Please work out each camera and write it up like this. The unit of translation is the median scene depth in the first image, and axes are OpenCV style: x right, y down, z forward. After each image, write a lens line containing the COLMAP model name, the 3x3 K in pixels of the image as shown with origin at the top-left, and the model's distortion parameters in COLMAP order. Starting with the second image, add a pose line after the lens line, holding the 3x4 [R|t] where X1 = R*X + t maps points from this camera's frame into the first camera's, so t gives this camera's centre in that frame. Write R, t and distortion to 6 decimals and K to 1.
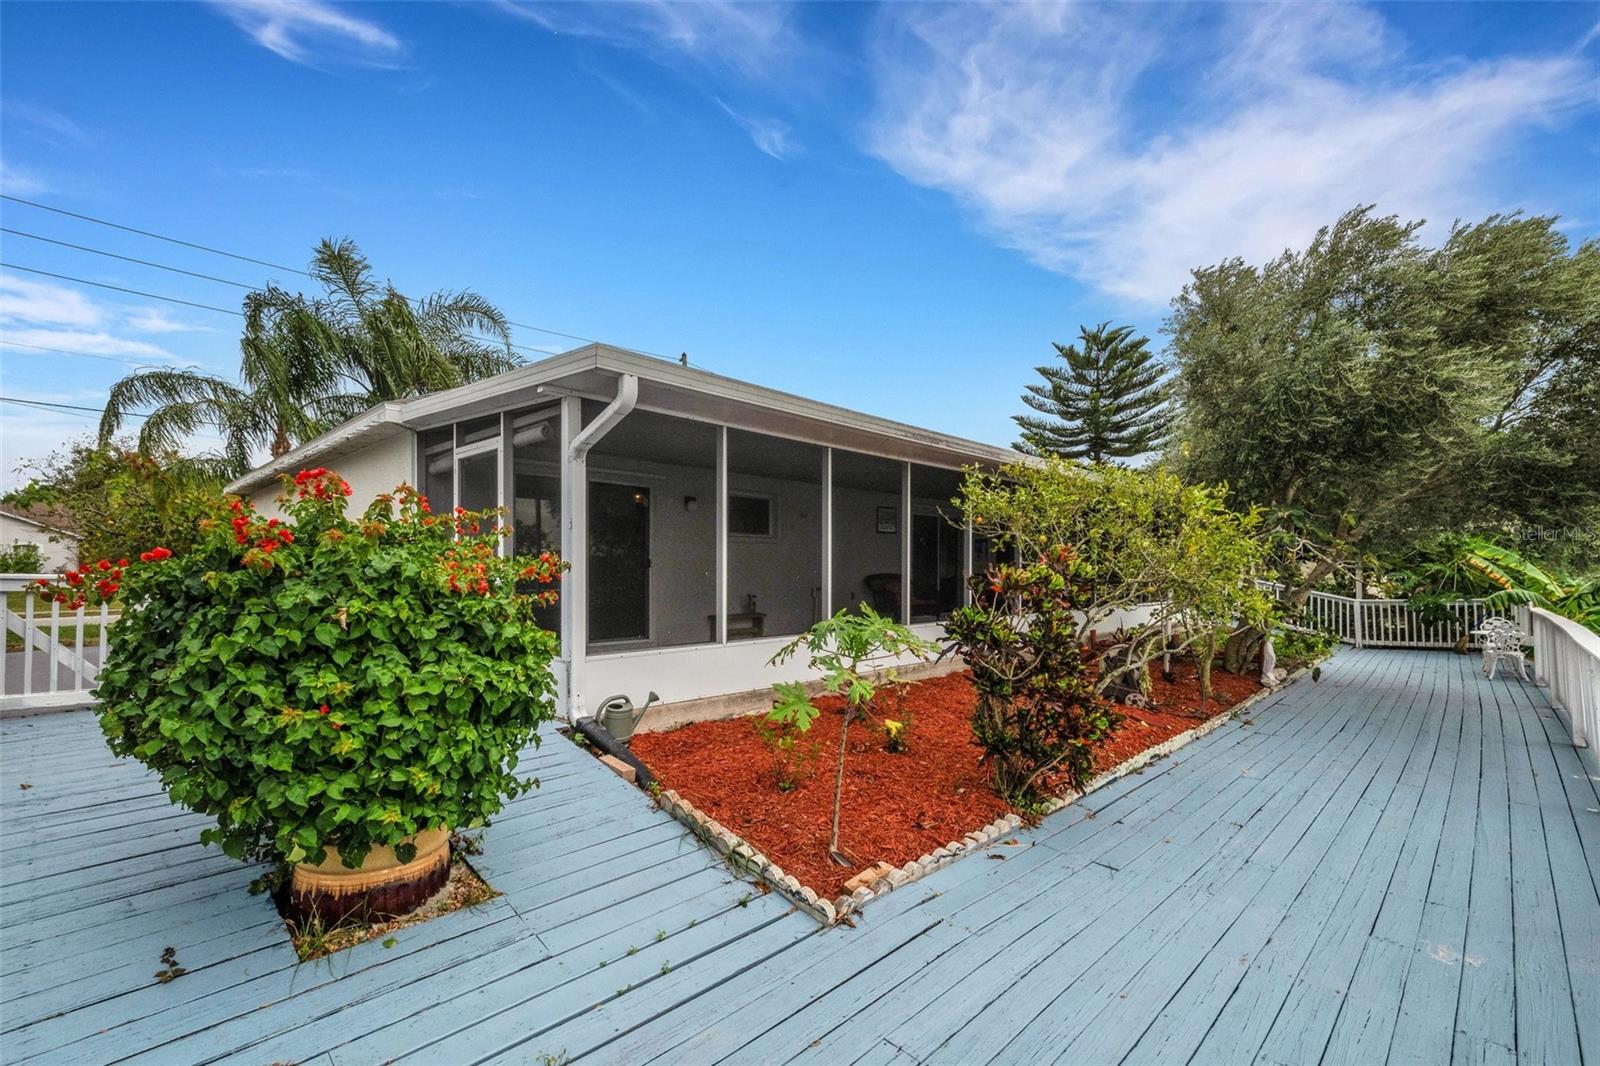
lens RADIAL K [[699.8, 0, 789.4], [0, 699.8, 558.3], [0, 0, 1]] dist [0.021708, -0.008291]
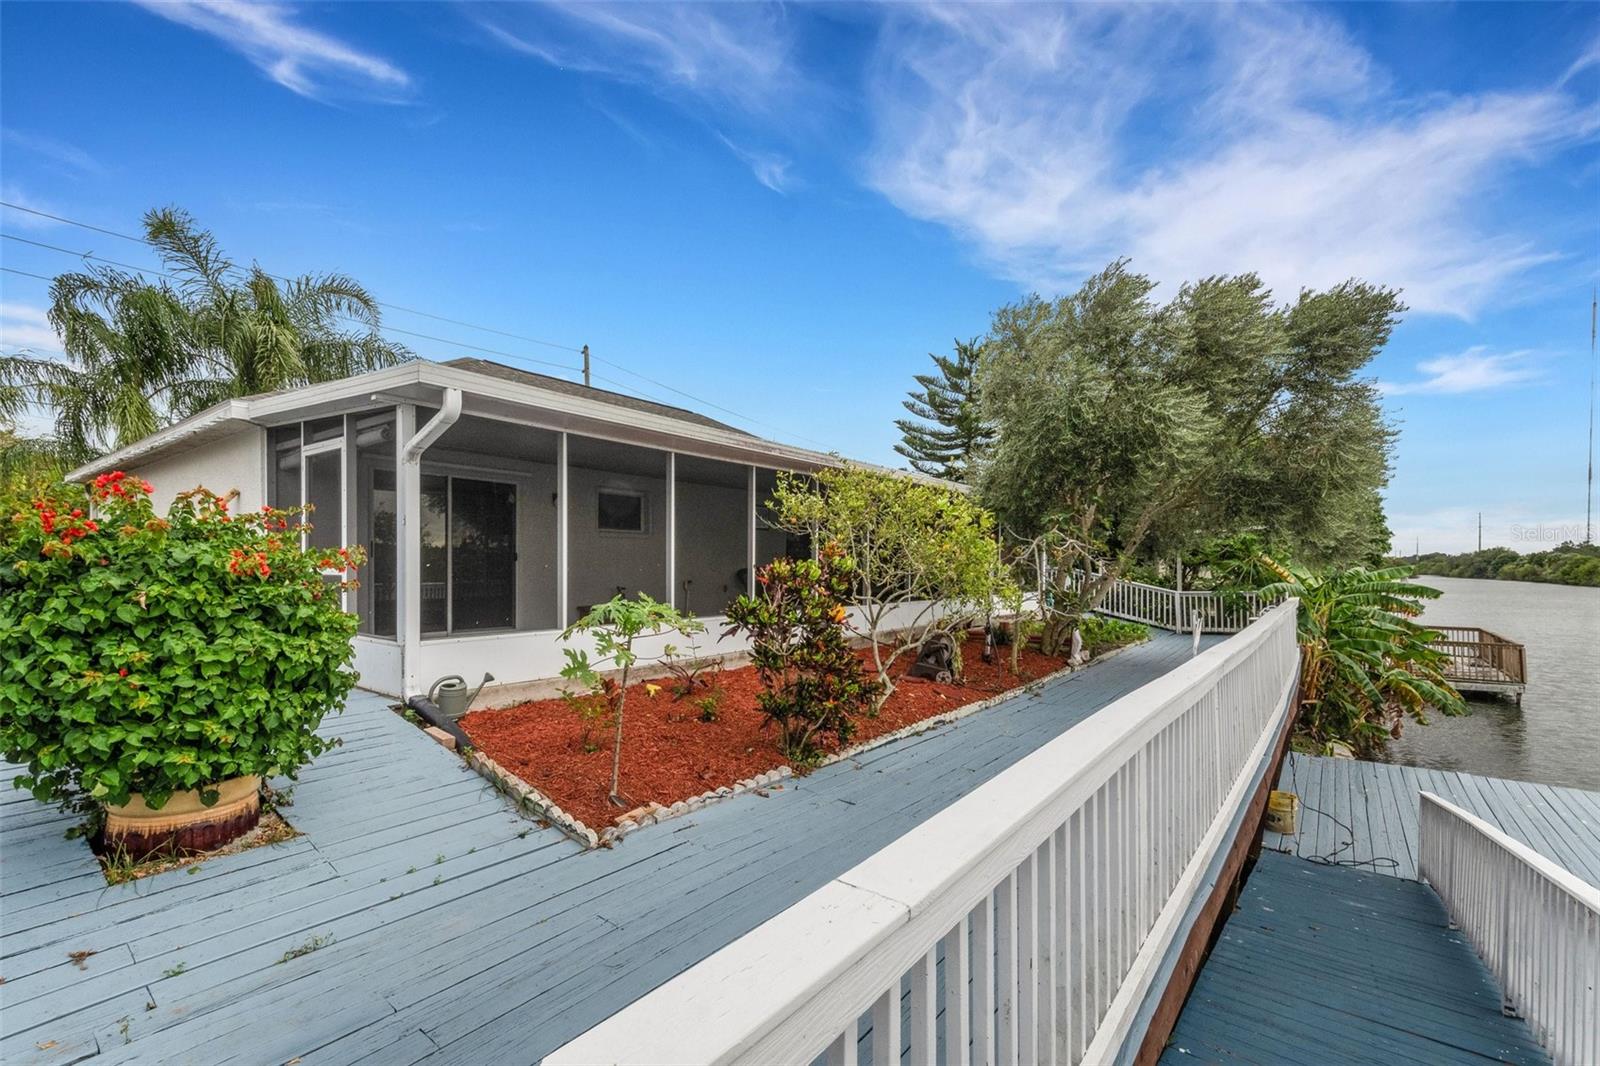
lens RADIAL K [[696.8, 0, 781.9], [0, 696.8, 563.5], [0, 0, 1]] dist [0.027738, -0.009809]
pose [[0.993889, 0.002501, 0.110357, 0.278398], [-0.004054, 0.999896, 0.013847, 0.000962], [-0.110311, -0.014209, 0.993796, -0.283785]]
